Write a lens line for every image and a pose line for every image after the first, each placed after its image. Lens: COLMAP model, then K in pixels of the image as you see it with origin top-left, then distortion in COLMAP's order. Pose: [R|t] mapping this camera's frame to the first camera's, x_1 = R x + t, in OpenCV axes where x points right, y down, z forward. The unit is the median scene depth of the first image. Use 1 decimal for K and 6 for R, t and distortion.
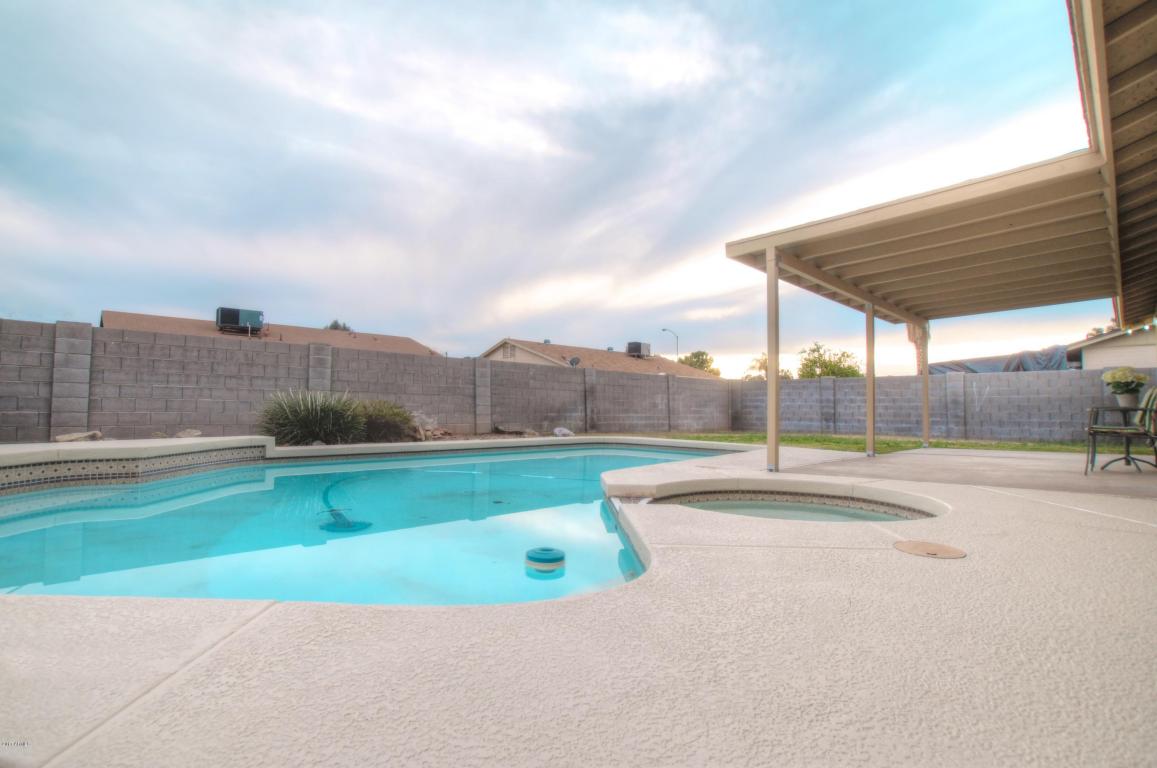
lens RADIAL K [[561.7, 0, 572.1], [0, 561.7, 384.2], [0, 0, 1]] dist [-0.075847, 0.038438]
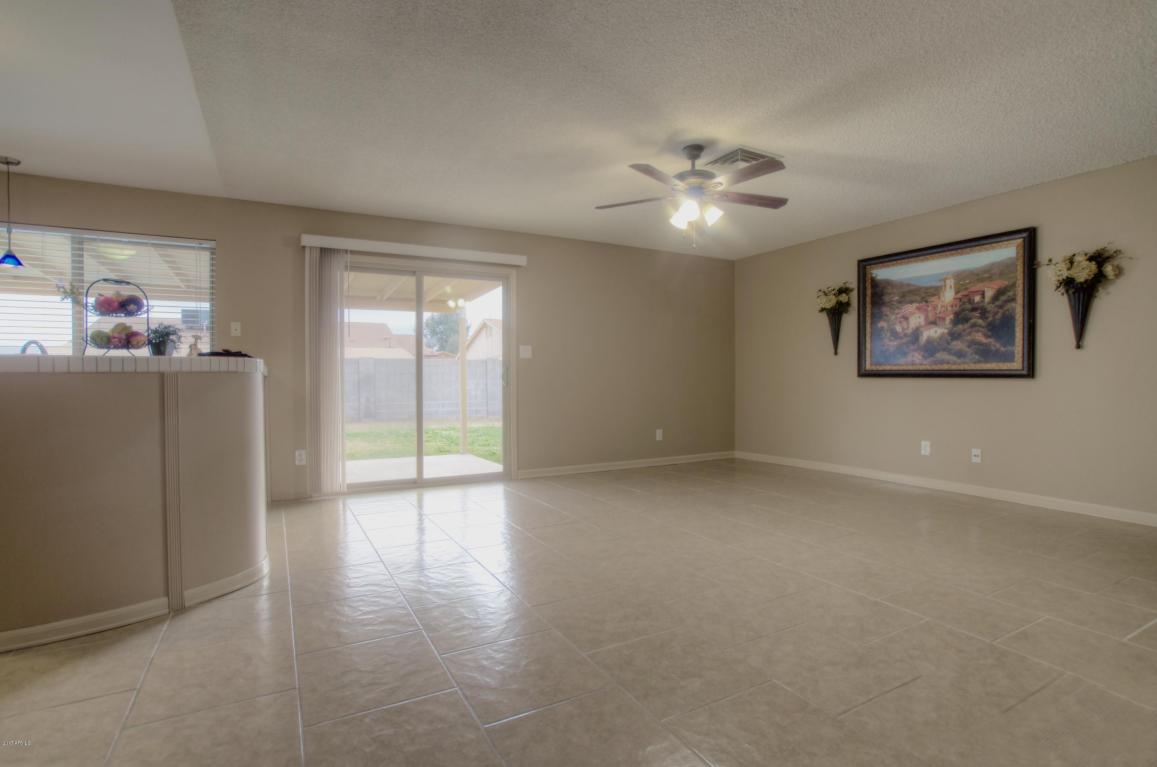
lens RADIAL K [[556.3, 0, 572.2], [0, 556.3, 386.0], [0, 0, 1]] dist [-0.073648, 0.033856]
pose [[0.960983, -0.015613, -0.276167, 0.927177], [0.031505, 0.998087, 0.053203, -0.026574], [0.274808, -0.059828, 0.959636, 0.207231]]
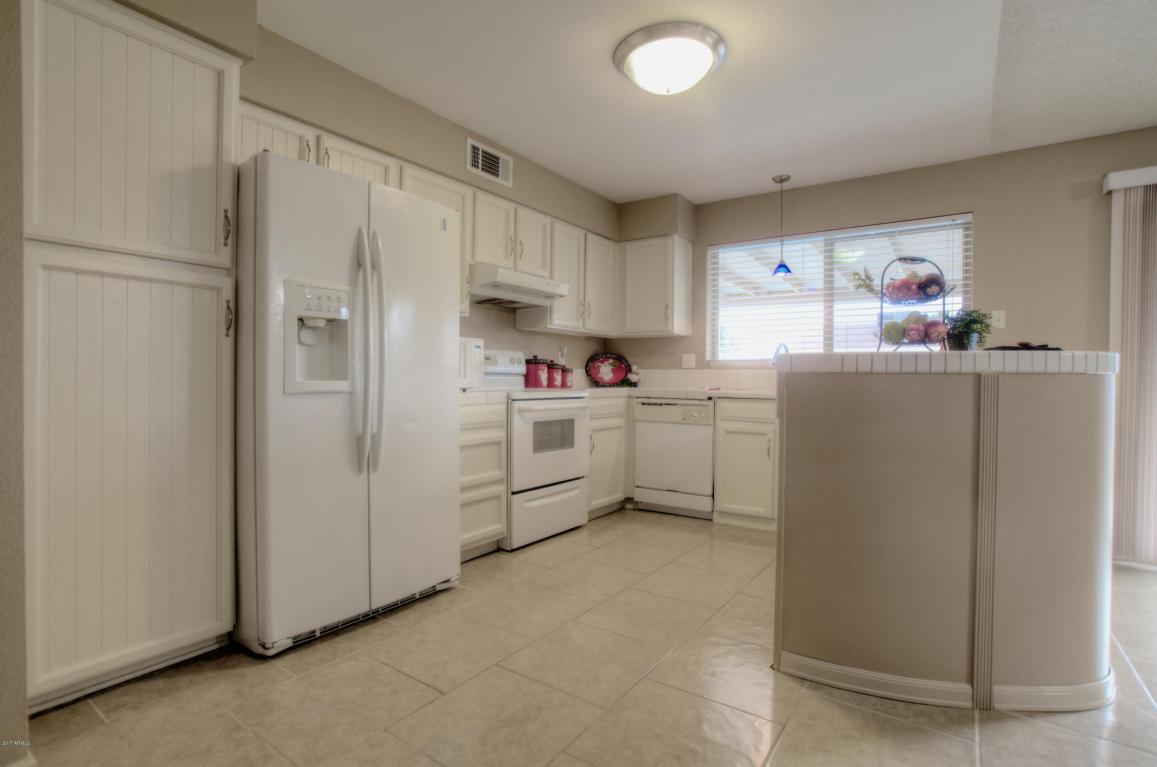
lens RADIAL K [[561.7, 0, 572.1], [0, 561.7, 383.7], [0, 0, 1]] dist [-0.075847, 0.038438]
pose [[0.175143, -0.003164, -0.984538, 0.849093], [0.035817, 0.999353, 0.003160, -0.027413], [0.983891, -0.035816, 0.175143, 0.225472]]
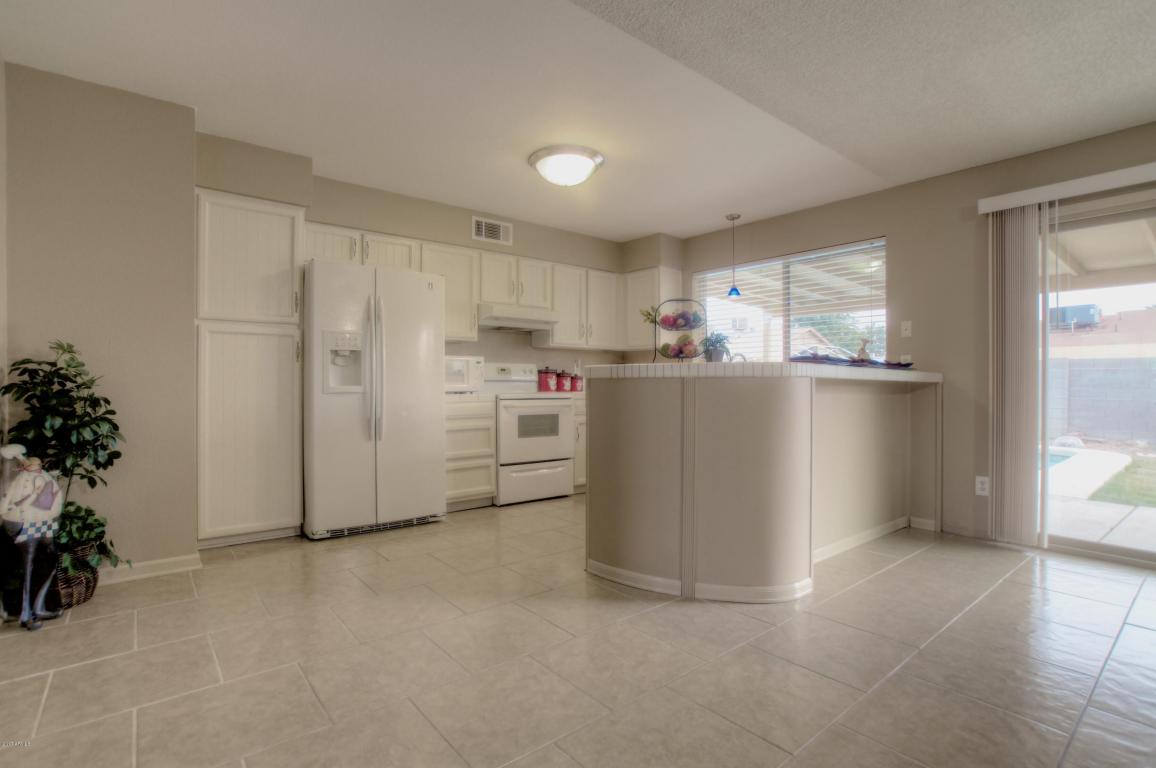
lens RADIAL K [[555.9, 0, 571.7], [0, 555.9, 386.5], [0, 0, 1]] dist [-0.073648, 0.033856]
pose [[-0.097811, -0.011009, -0.995144, 0.955981], [0.039421, 0.999111, -0.014927, -0.020617], [0.994424, -0.040689, -0.097290, 0.335019]]
